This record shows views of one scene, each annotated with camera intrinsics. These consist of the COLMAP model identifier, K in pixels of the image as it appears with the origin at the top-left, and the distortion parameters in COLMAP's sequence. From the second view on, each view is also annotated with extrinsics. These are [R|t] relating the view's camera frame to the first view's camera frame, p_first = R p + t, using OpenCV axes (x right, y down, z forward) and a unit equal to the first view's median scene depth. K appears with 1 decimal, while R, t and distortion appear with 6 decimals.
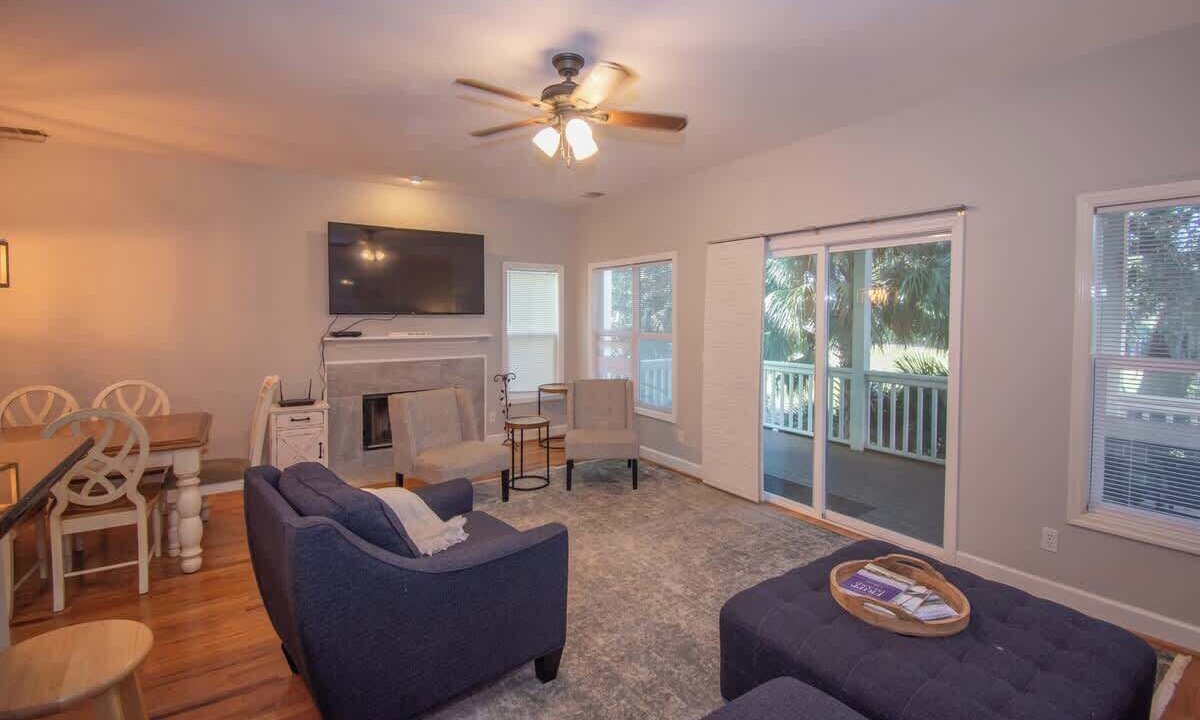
lens RADIAL K [[541.8, 0, 622.0], [0, 541.8, 331.3], [0, 0, 1]] dist [0.034492, -0.029413]
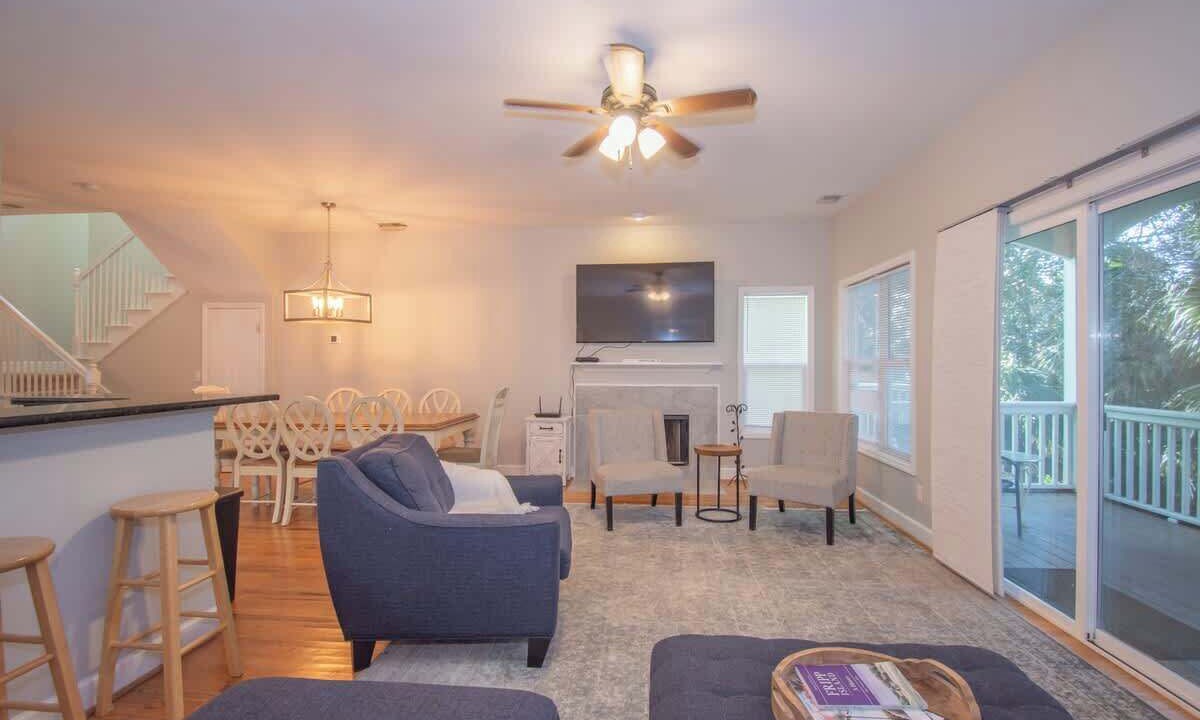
lens RADIAL K [[556.6, 0, 600.0], [0, 556.6, 360.0], [0, 0, 1]] dist [0.032047, -0.031927]
pose [[0.762595, -0.006873, -0.646839, 0.296347], [-0.018170, 0.999321, -0.032041, 0.046001], [0.646621, 0.036187, 0.761953, 0.124858]]
